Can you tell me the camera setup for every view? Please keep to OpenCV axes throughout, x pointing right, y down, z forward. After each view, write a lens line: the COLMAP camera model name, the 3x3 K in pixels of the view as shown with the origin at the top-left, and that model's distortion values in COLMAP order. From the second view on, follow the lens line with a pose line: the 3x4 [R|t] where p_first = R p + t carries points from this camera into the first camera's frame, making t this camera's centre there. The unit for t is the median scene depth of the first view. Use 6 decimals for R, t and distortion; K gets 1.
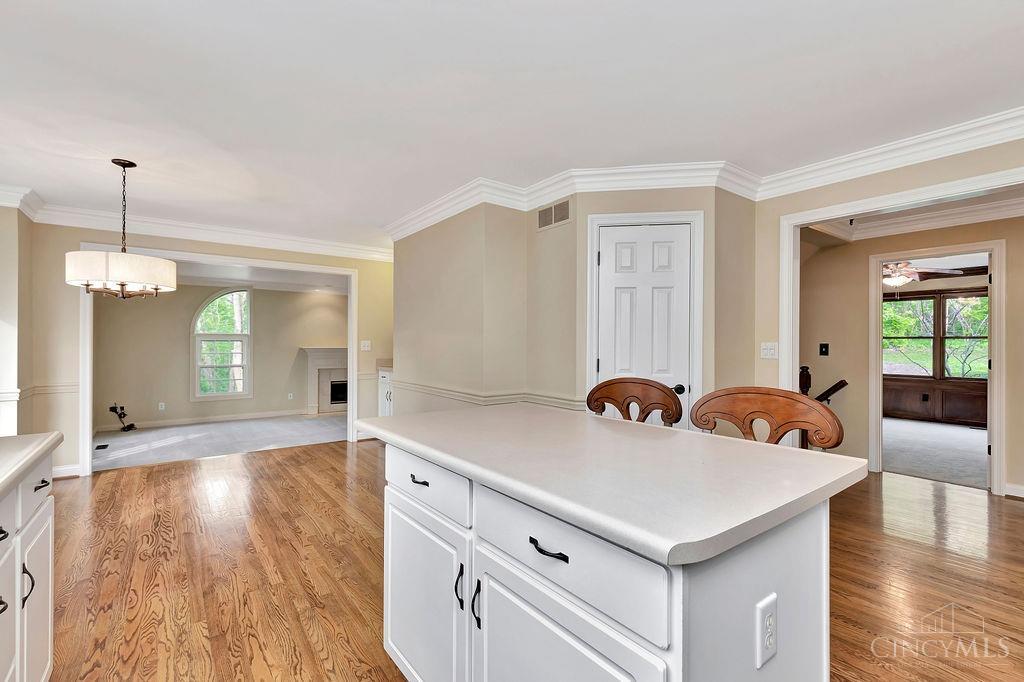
lens RADIAL K [[461.4, 0, 505.0], [0, 461.4, 343.5], [0, 0, 1]] dist [0.003680, 0.000176]
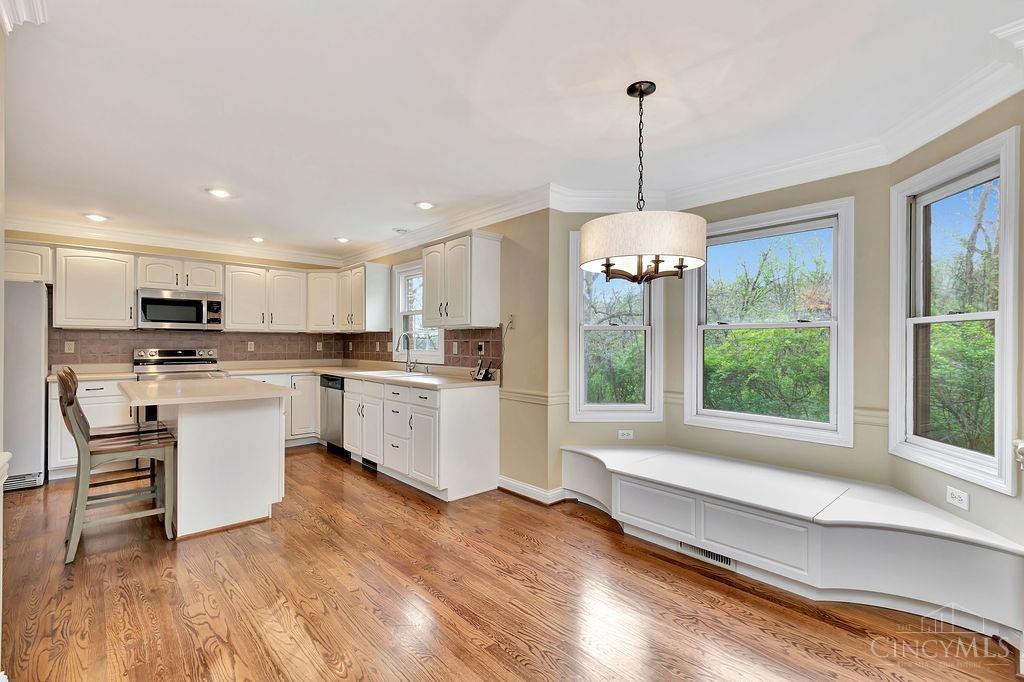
lens RADIAL K [[461.4, 0, 505.0], [0, 461.4, 343.5], [0, 0, 1]] dist [0.003680, 0.000176]
pose [[-0.995607, -0.005436, -0.093474, -0.618993], [-0.005446, 0.999985, -0.000146, -0.005219], [0.093474, 0.000364, -0.995622, 1.864819]]
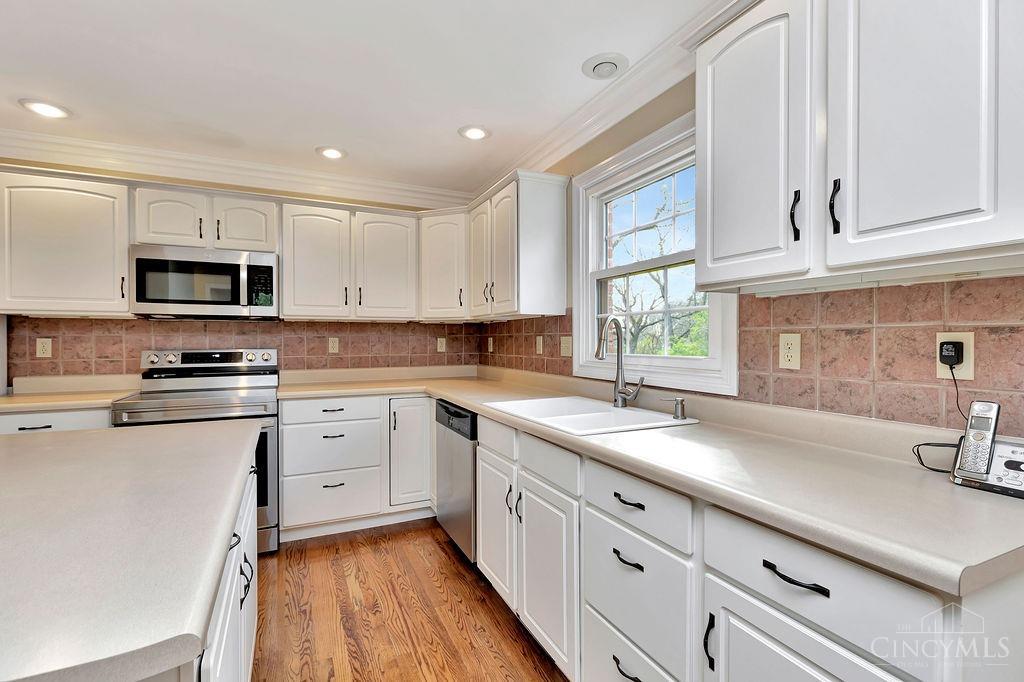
lens RADIAL K [[461.4, 0, 505.0], [0, 461.4, 343.5], [0, 0, 1]] dist [0.003680, 0.000176]
pose [[-0.980569, -0.002120, 0.196161, -0.379750], [-0.000460, 0.999964, 0.008507, -0.002038], [-0.196172, 0.008252, -0.980535, 0.839133]]
